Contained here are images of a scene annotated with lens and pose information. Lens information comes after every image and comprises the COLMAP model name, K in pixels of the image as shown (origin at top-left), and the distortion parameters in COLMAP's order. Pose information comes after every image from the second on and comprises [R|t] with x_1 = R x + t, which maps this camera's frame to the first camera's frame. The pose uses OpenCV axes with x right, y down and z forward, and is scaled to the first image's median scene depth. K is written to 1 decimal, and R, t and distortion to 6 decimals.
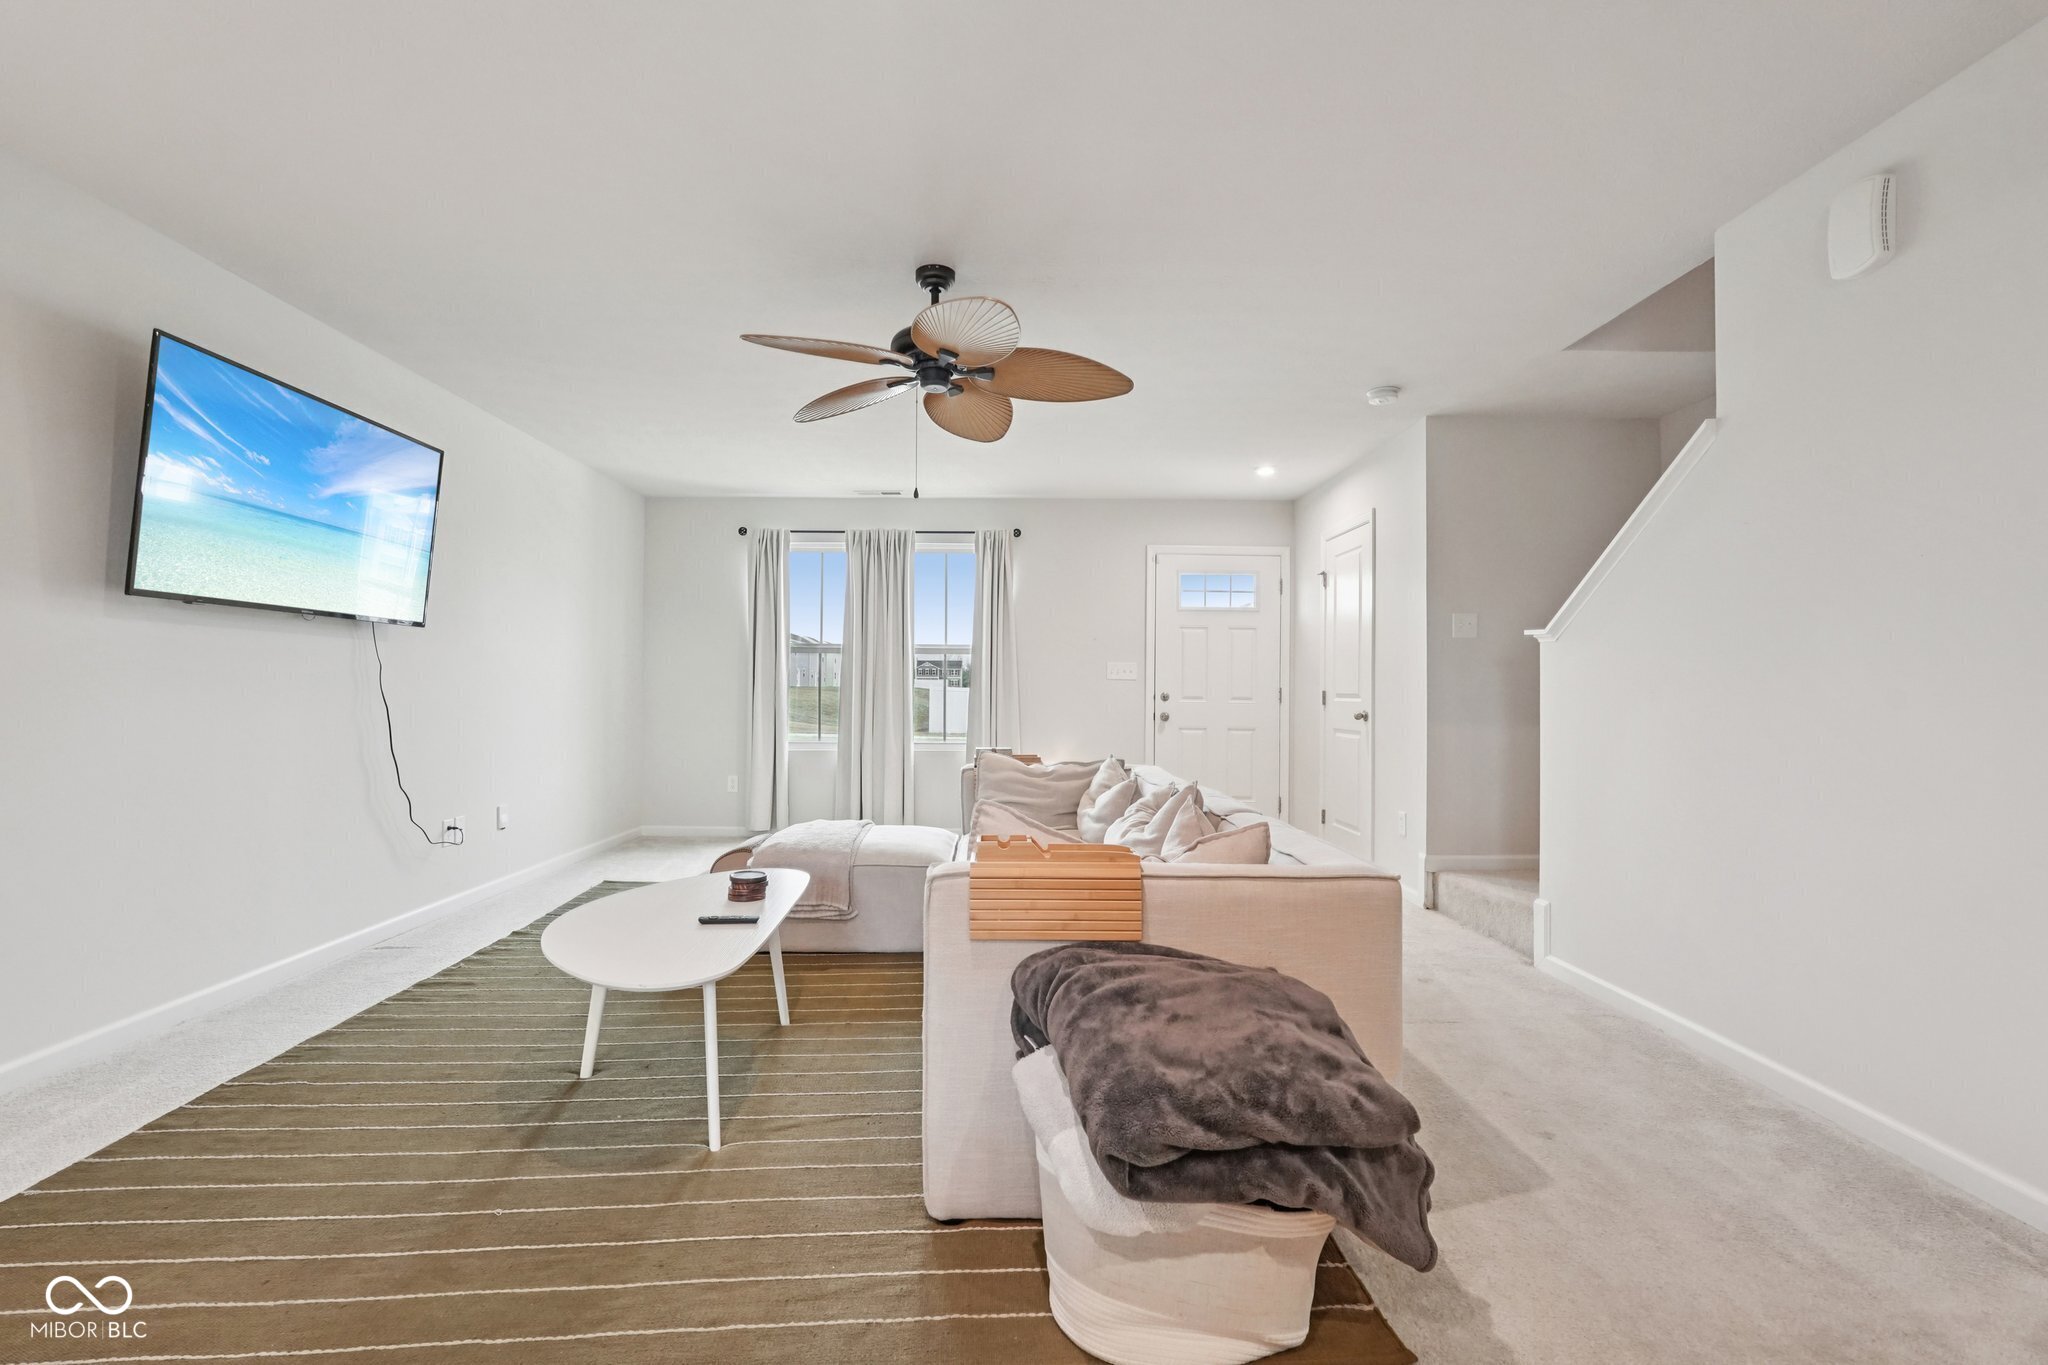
lens RADIAL K [[883.0, 0, 1024.0], [0, 883.0, 682.5], [0, 0, 1]] dist [-0.008025, -0.000084]
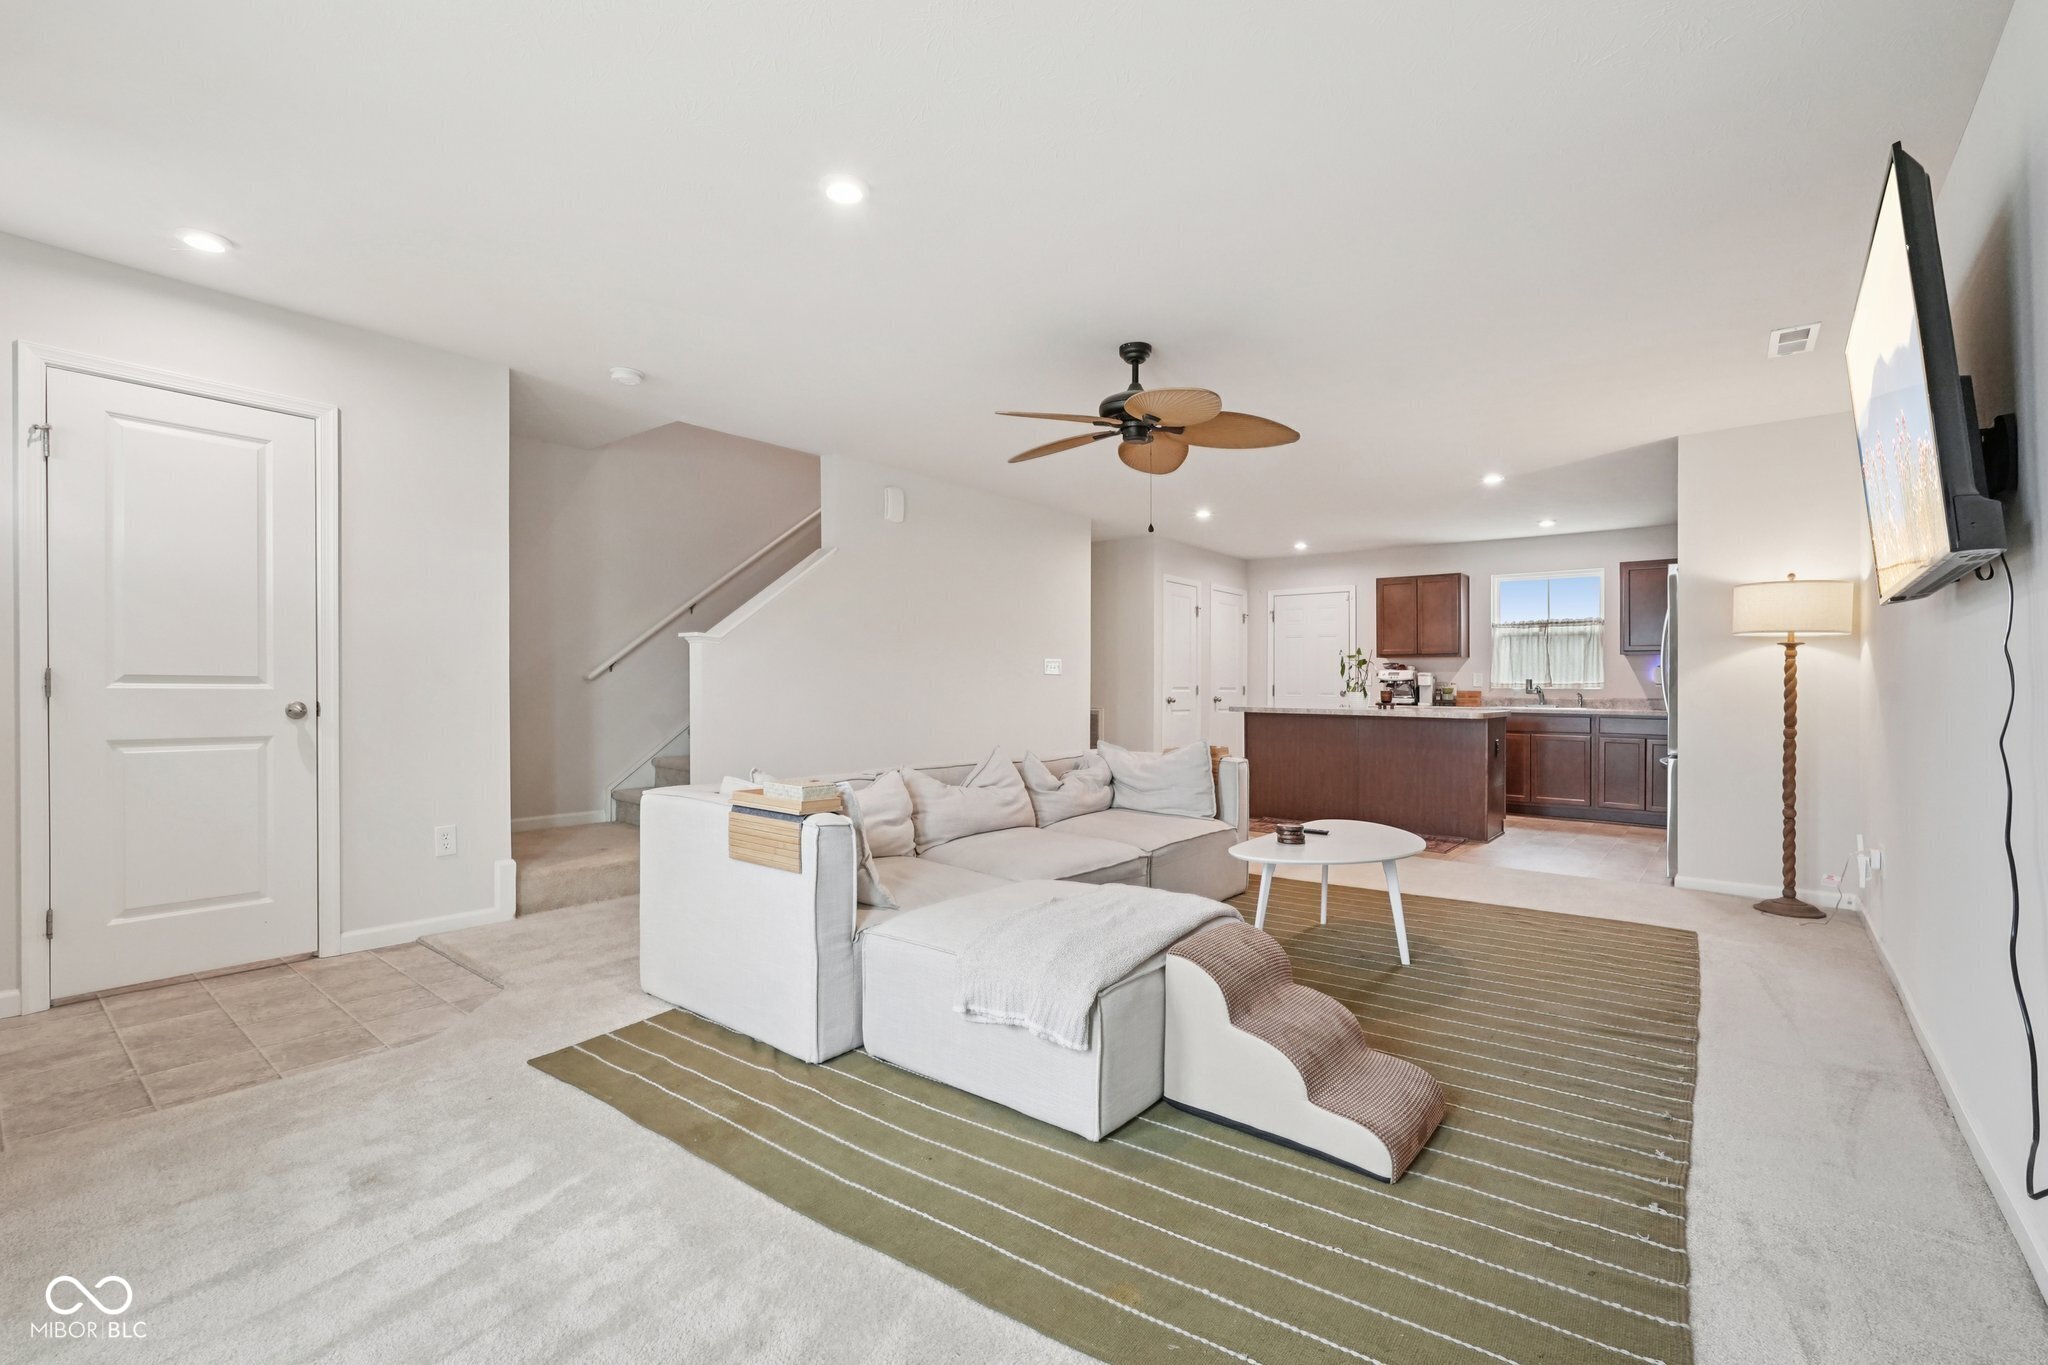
lens RADIAL K [[930.8, 0, 1024.0], [0, 930.8, 682.5], [0, 0, 1]] dist [-0.023574, -0.000009]
pose [[-0.763376, 0.000312, 0.645954, -0.458938], [-0.016378, 0.999669, -0.019838, 0.021286], [-0.645746, -0.025723, -0.763119, 1.188893]]
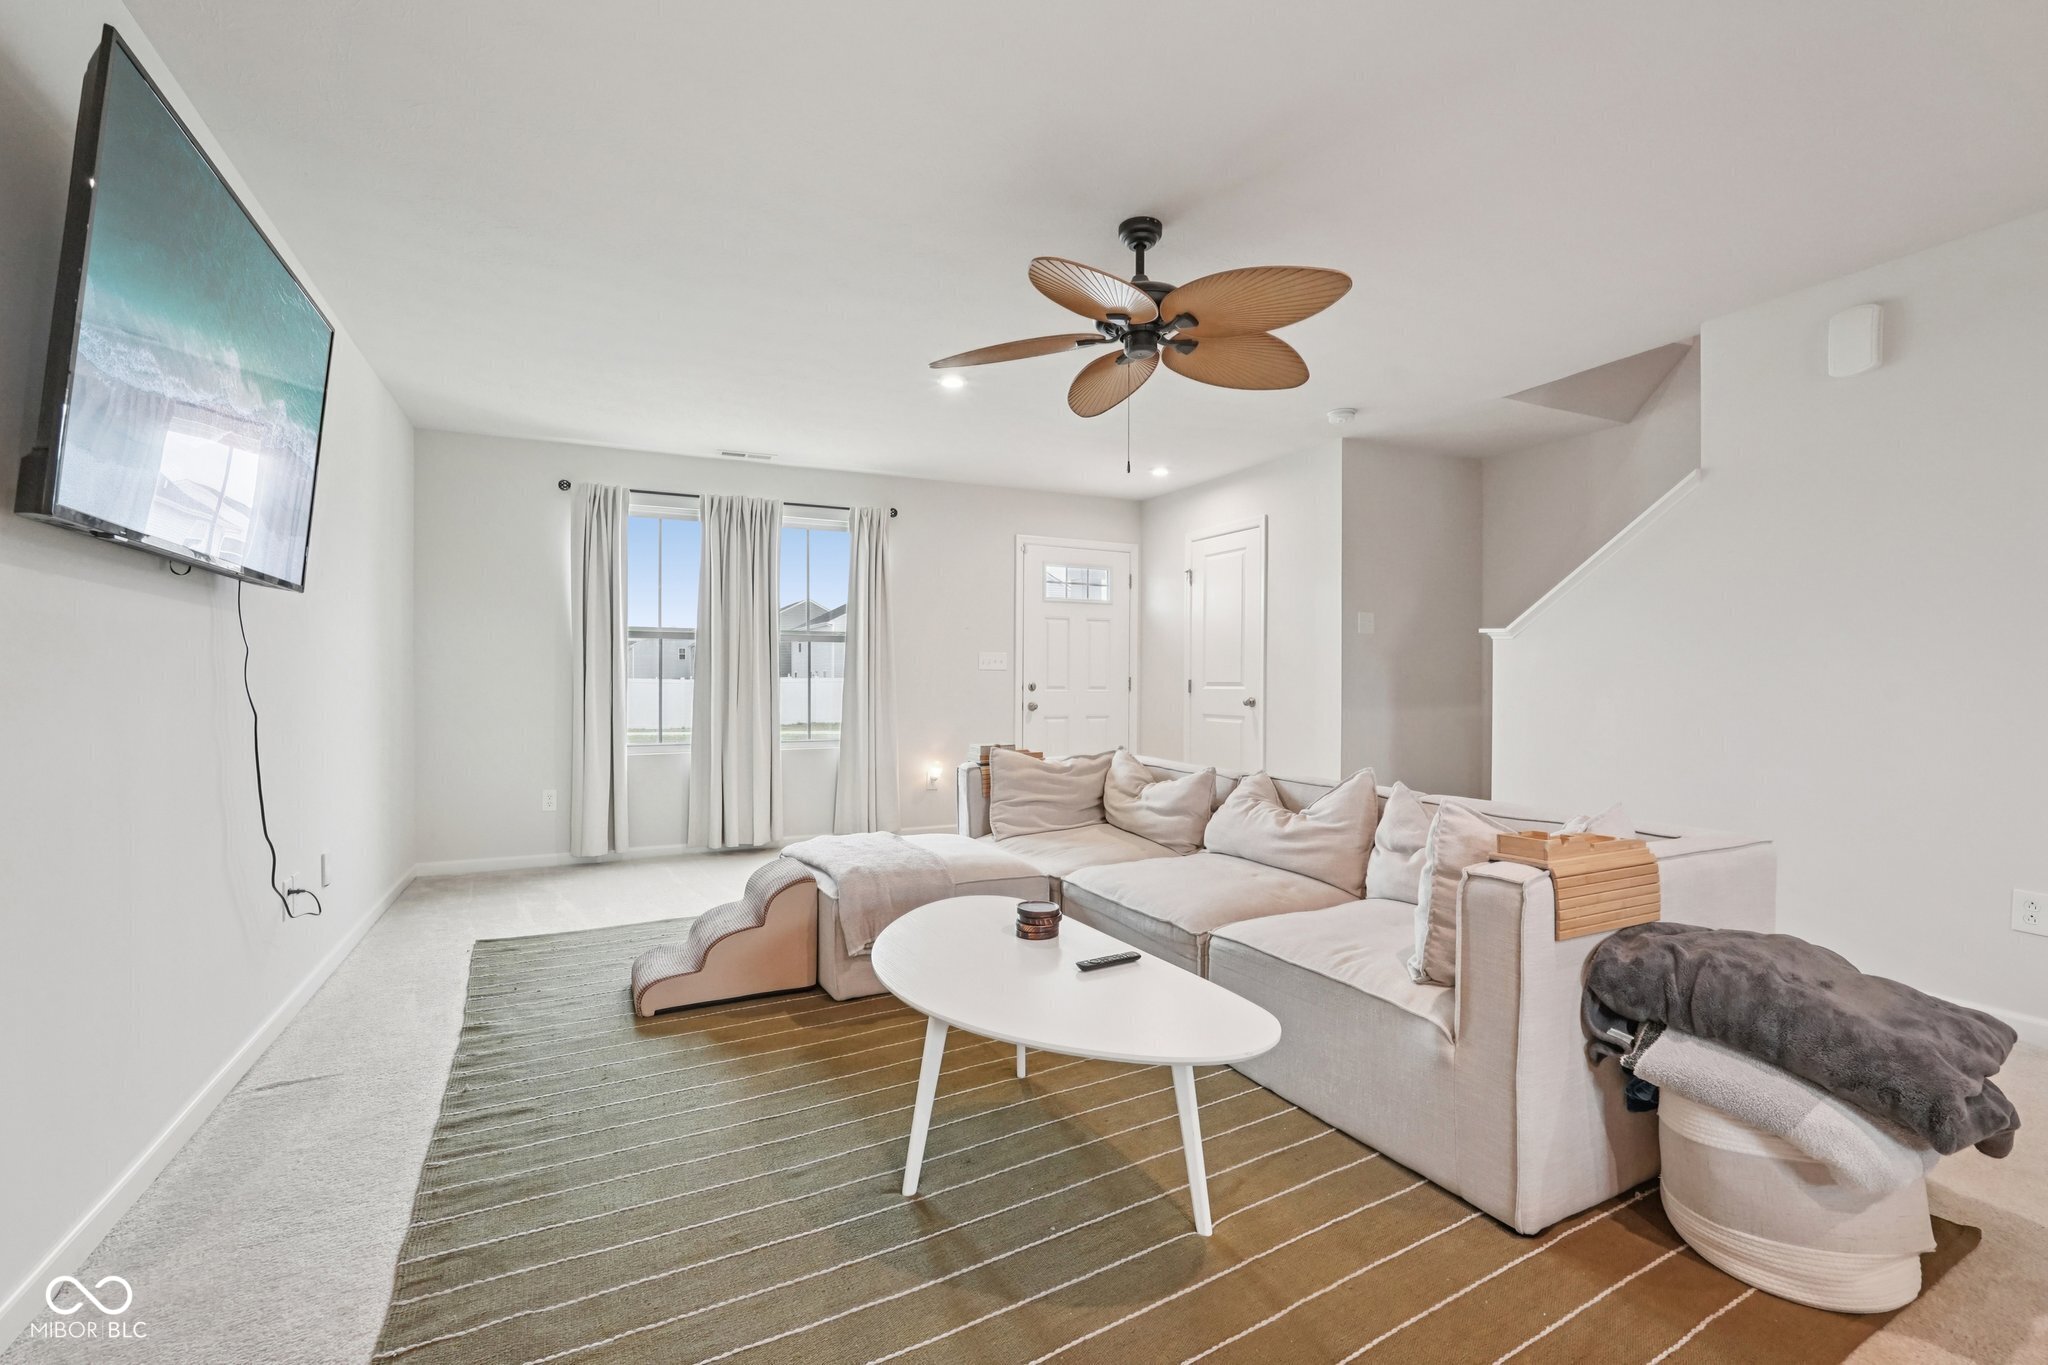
lens RADIAL K [[875.0, 0, 1024.0], [0, 875.0, 682.5], [0, 0, 1]] dist [-0.000324, 0.000236]
pose [[0.907997, -0.008172, 0.418897, -0.338487], [0.002549, 0.999899, 0.013981, -0.003220], [-0.418969, -0.011627, 0.907926, 0.126163]]
